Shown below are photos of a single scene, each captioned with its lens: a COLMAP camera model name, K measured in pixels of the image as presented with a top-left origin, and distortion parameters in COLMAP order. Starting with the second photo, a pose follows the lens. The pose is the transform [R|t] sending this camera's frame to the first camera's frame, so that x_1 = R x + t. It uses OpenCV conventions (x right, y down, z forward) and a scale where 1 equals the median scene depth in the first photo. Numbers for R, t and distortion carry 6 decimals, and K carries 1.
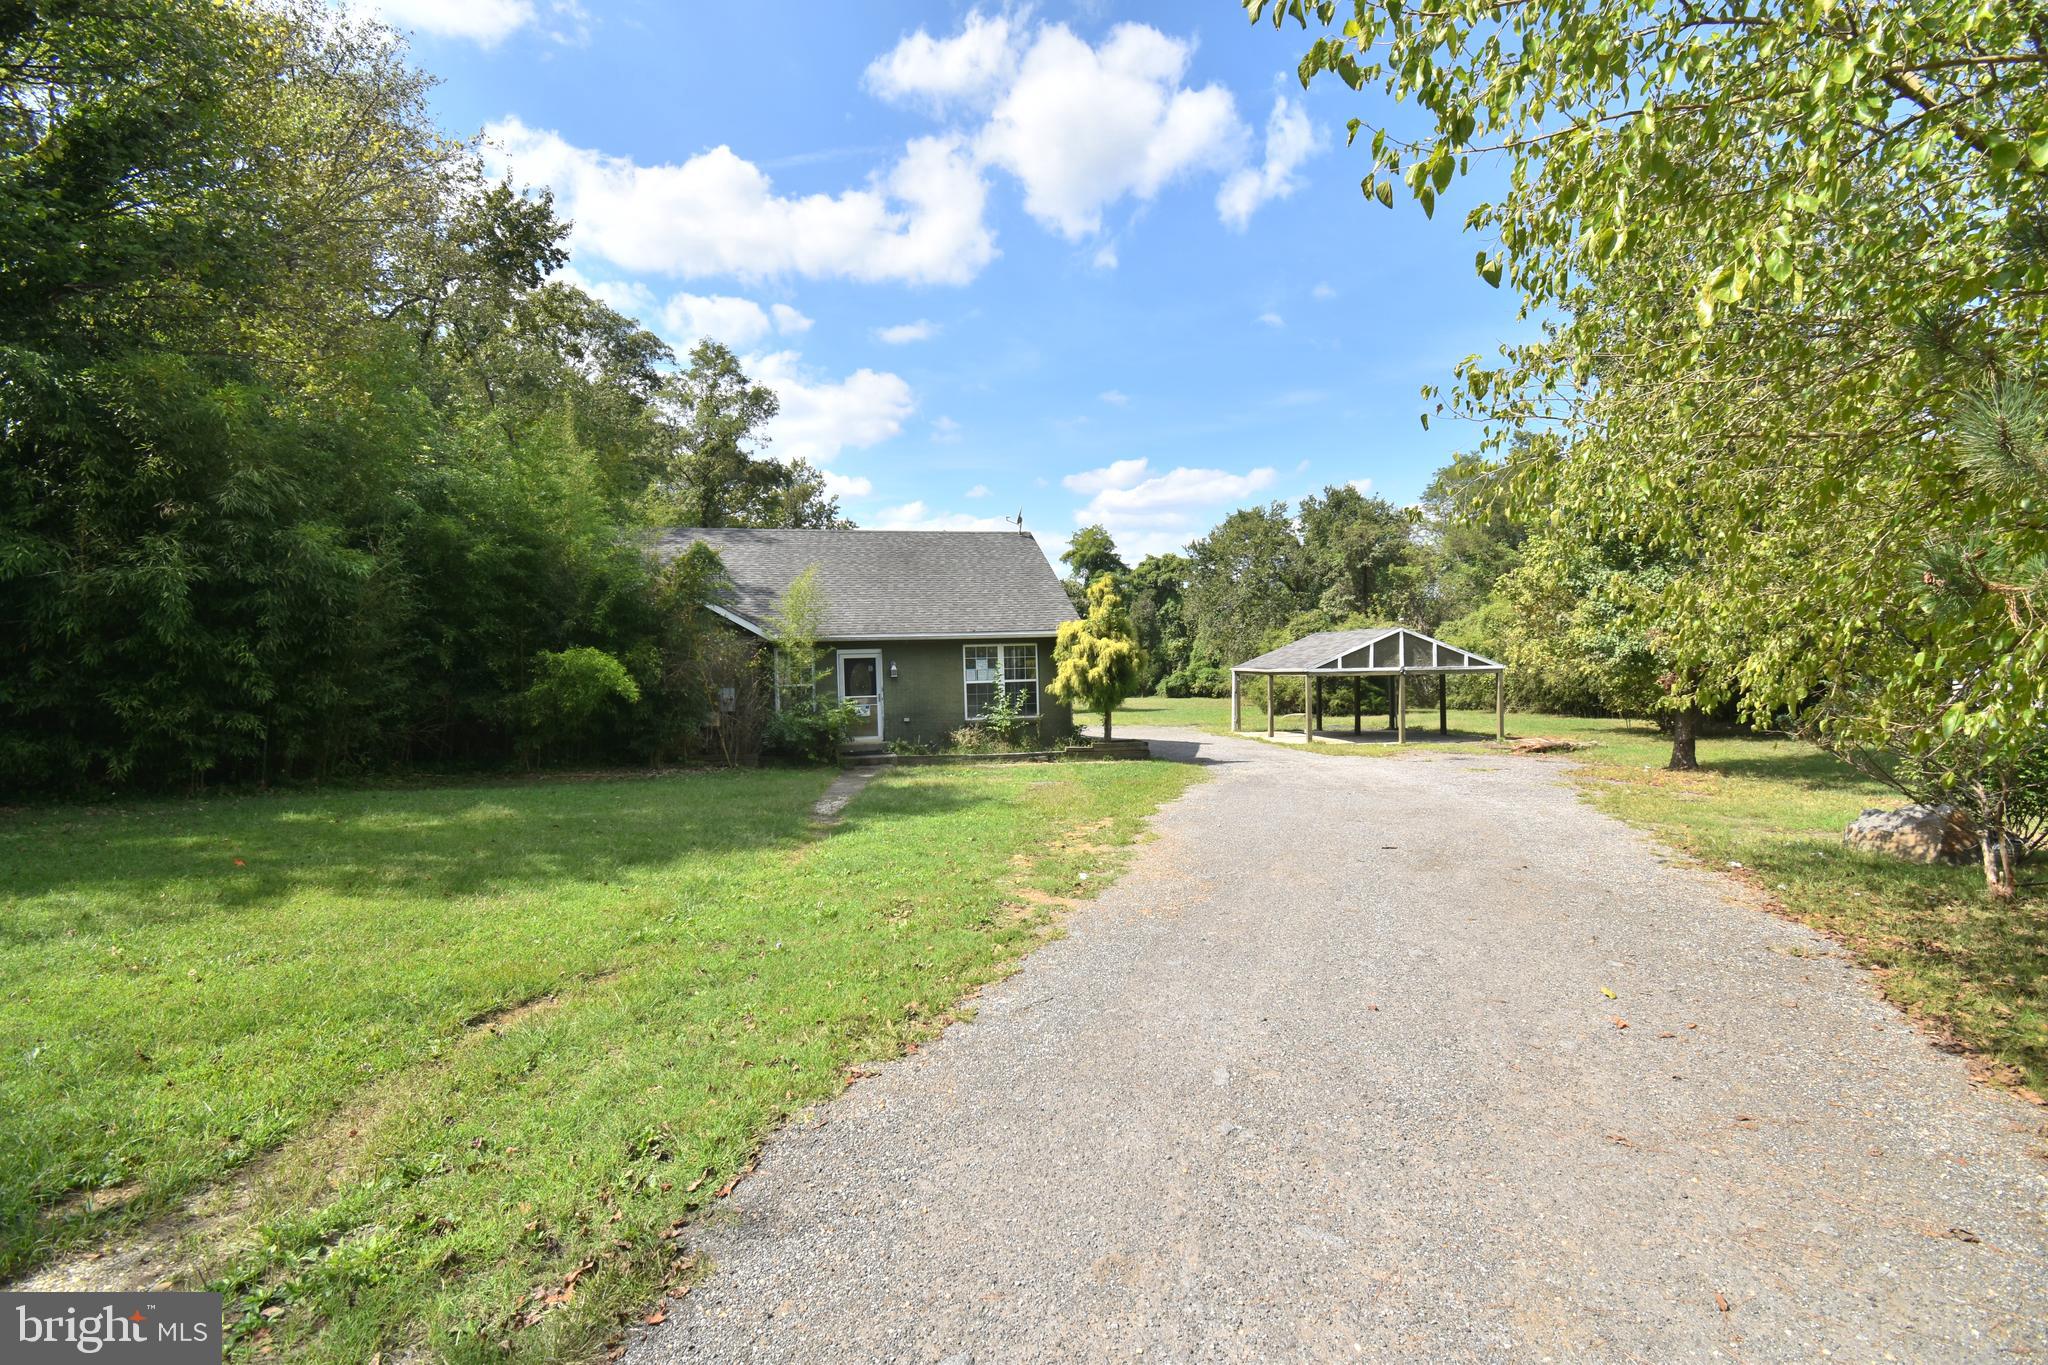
lens RADIAL K [[899.5, 0, 1033.2], [0, 899.5, 668.1], [0, 0, 1]] dist [0.018429, -0.024485]
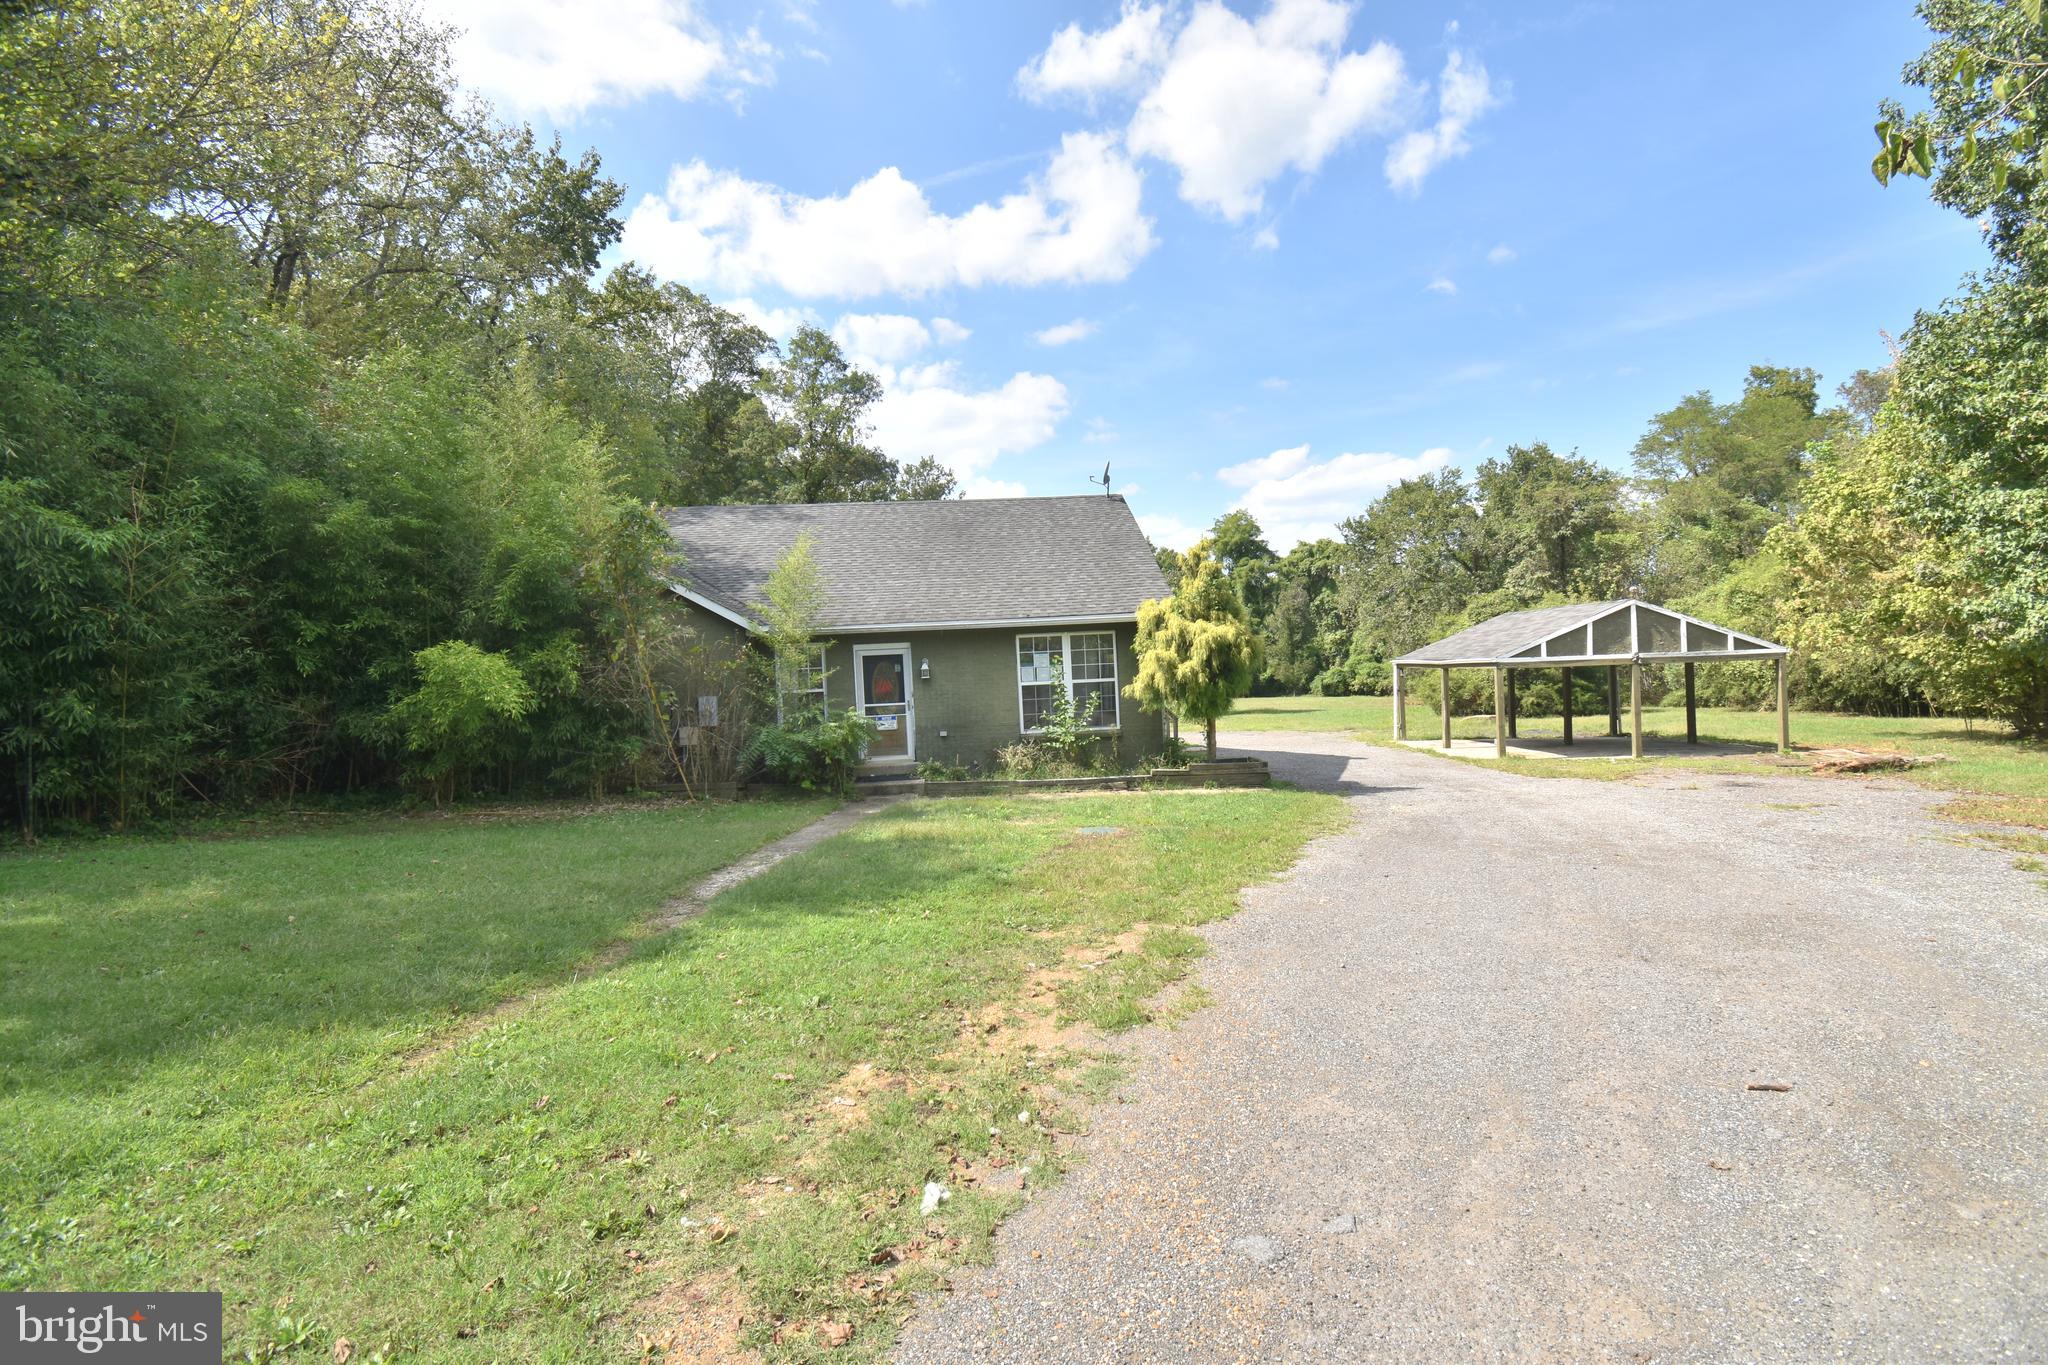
lens RADIAL K [[899.5, 0, 1033.2], [0, 899.5, 668.1], [0, 0, 1]] dist [0.018429, -0.024485]
pose [[0.985432, -0.018705, -0.169039, 0.045617], [0.018641, 0.999824, -0.001962, 0.002872], [0.169046, -0.001218, 0.985607, 0.175131]]
